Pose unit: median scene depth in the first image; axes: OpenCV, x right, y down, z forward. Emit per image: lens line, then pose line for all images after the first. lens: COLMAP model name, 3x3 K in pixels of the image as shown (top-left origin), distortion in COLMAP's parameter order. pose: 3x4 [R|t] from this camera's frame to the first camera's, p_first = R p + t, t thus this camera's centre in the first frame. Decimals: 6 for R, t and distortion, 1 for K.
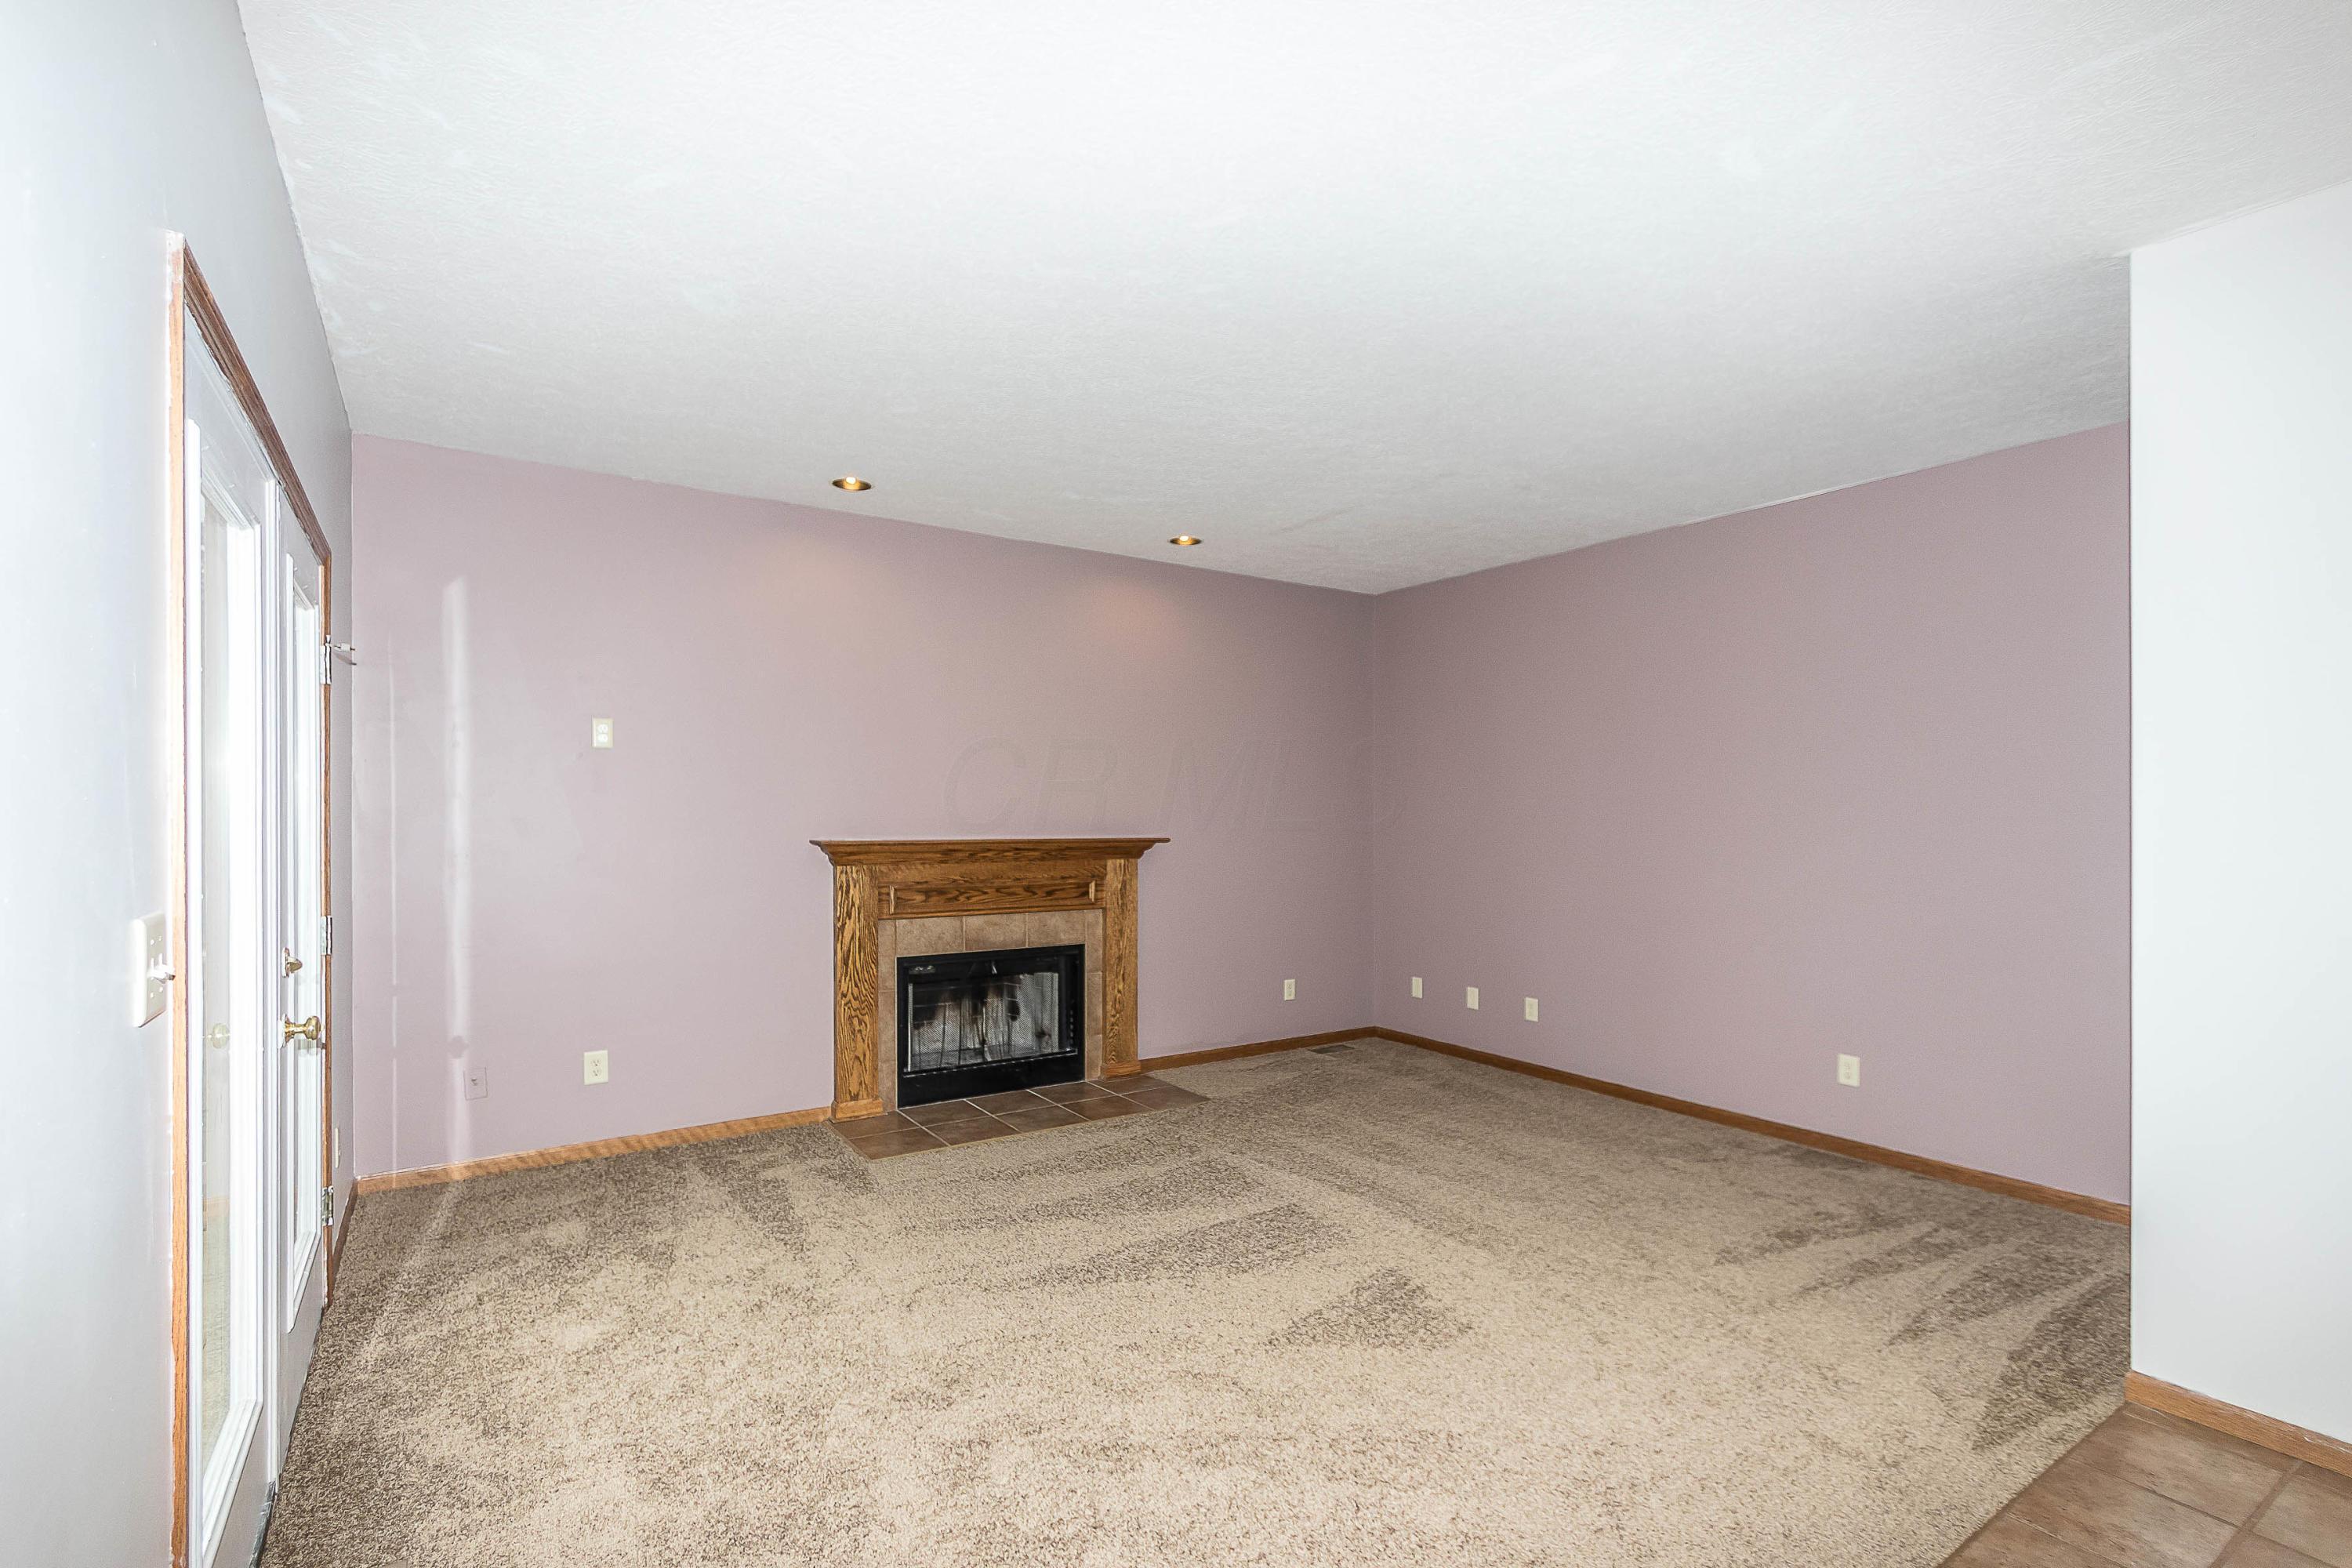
lens RADIAL K [[1081.4, 0, 1186.9], [0, 1081.4, 799.2], [0, 0, 1]] dist [0.001031, 0.008858]
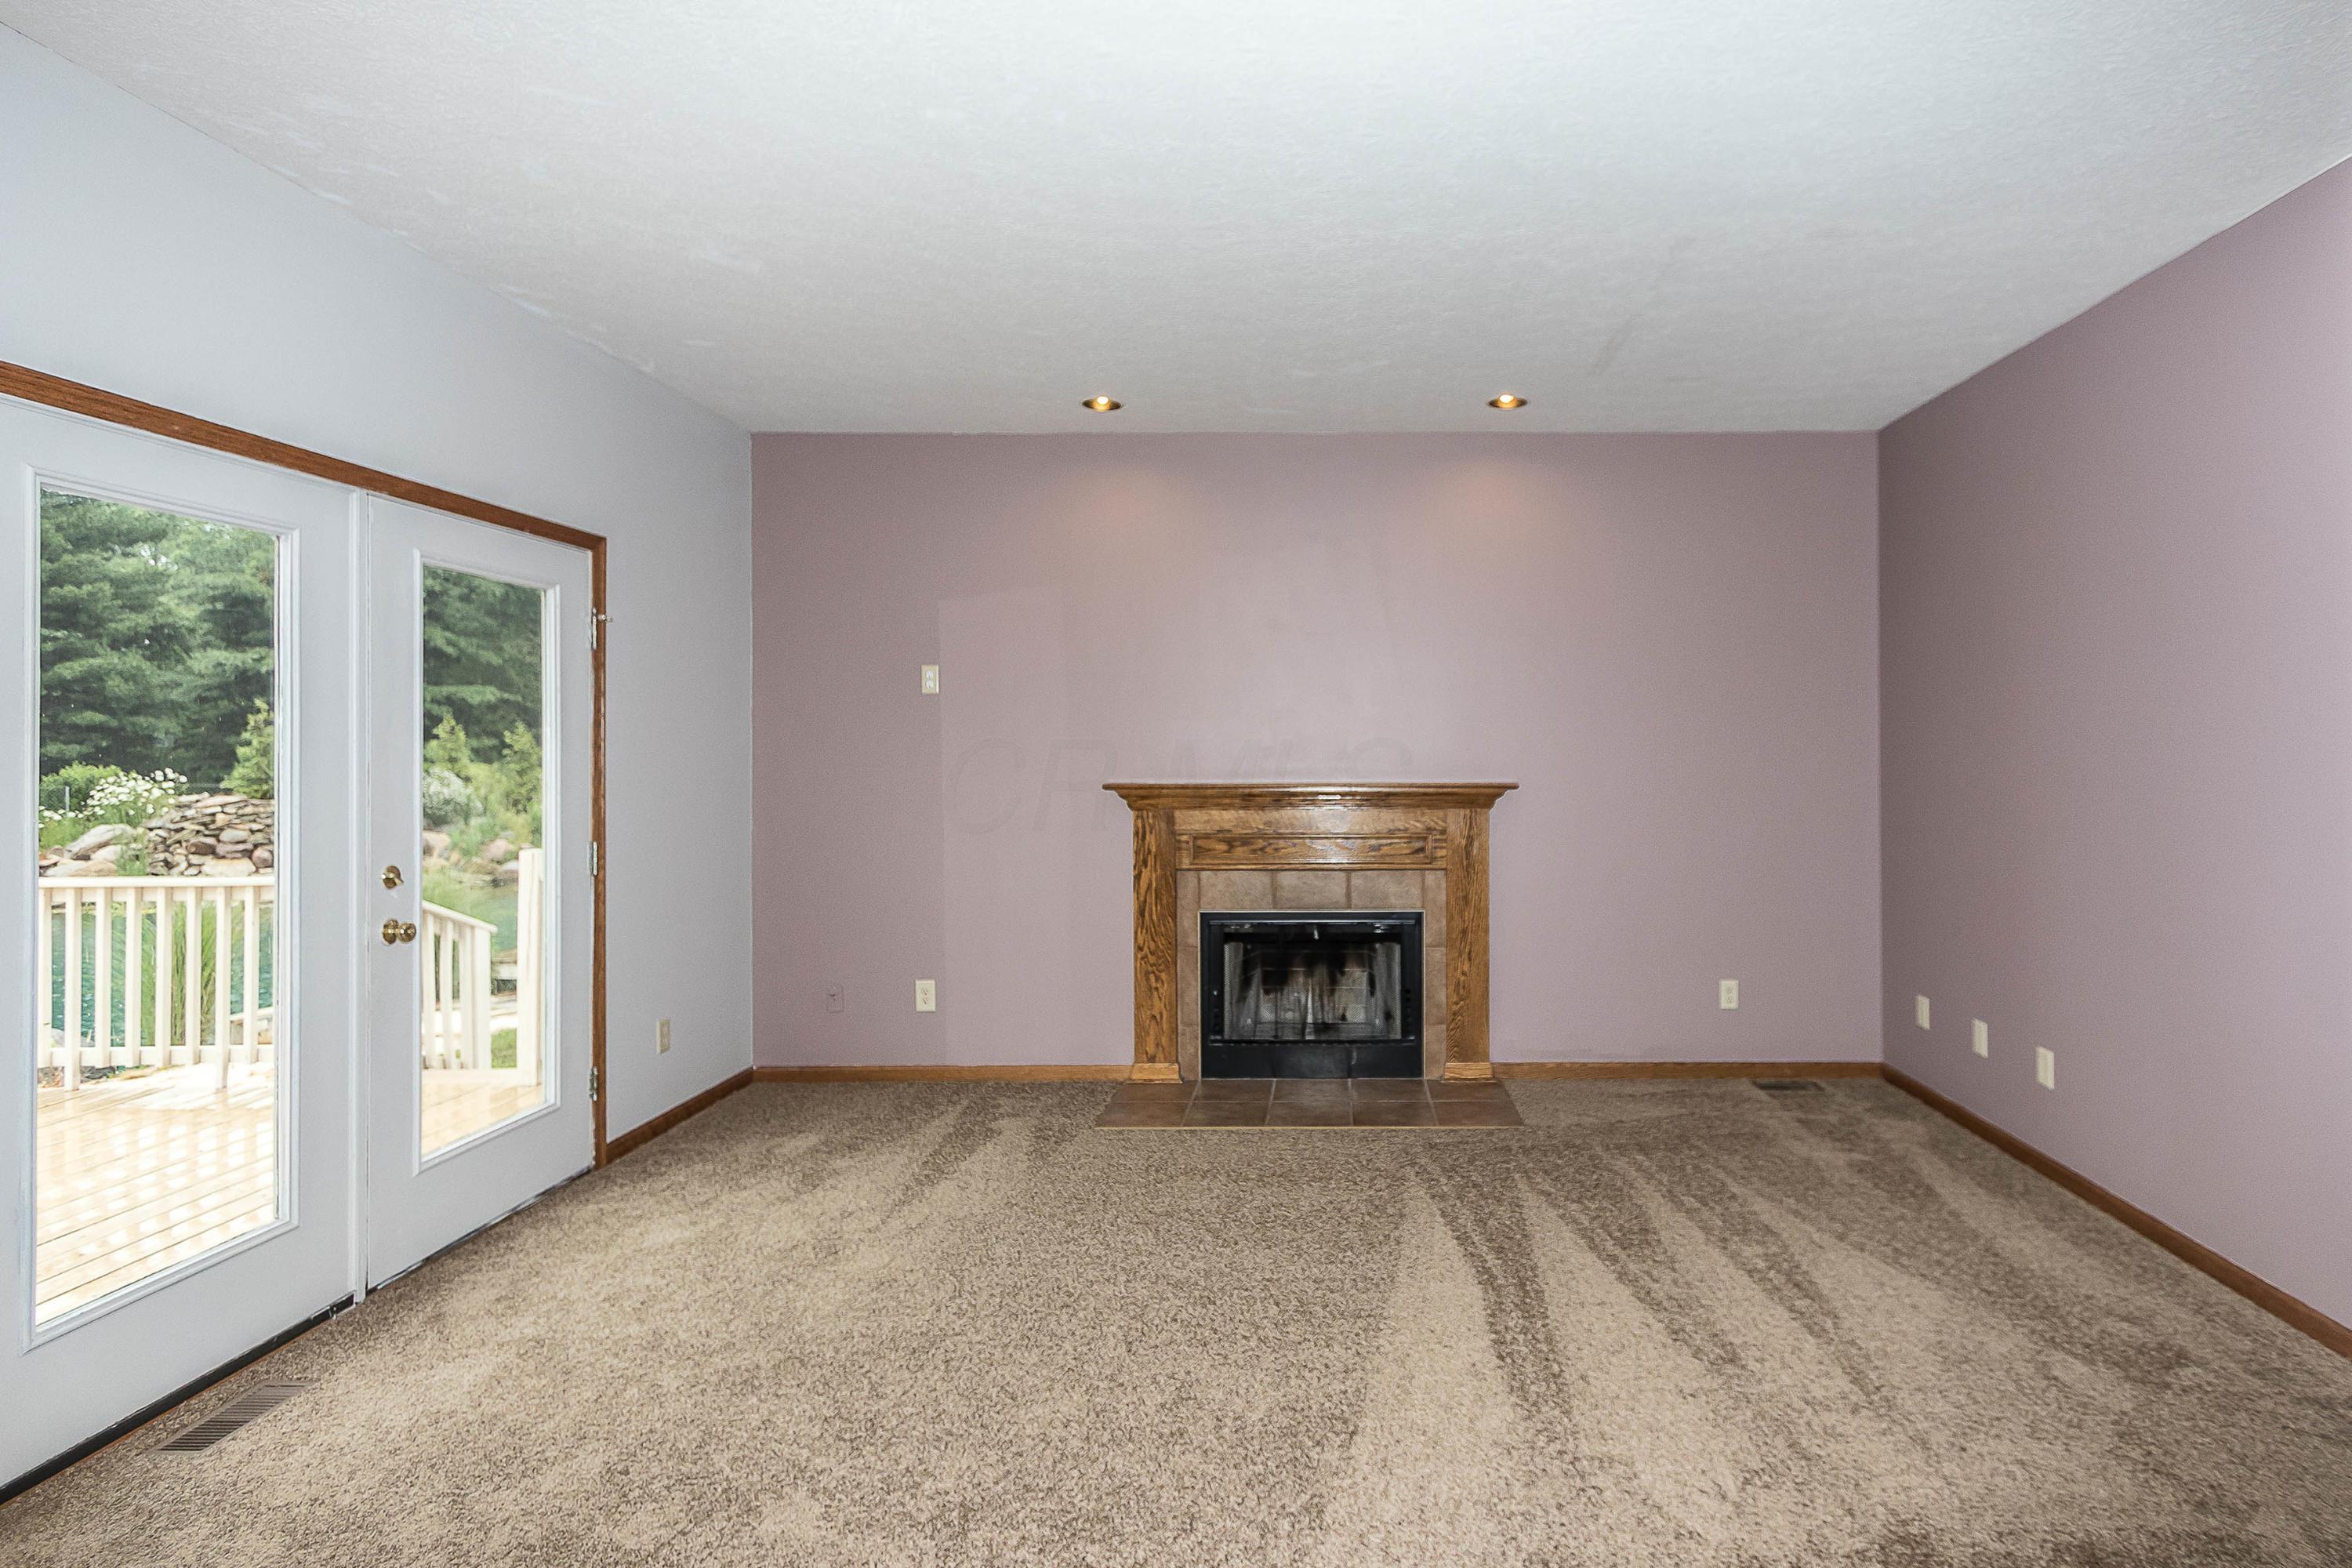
lens RADIAL K [[1196.1, 0, 1337.5], [0, 1196.1, 745.6], [0, 0, 1]] dist [0.014987, 0.000072]
pose [[0.826763, -0.013554, -0.562387, 0.388141], [0.012082, 0.999907, -0.006337, 0.013226], [0.562420, -0.001555, 0.826850, 0.224871]]
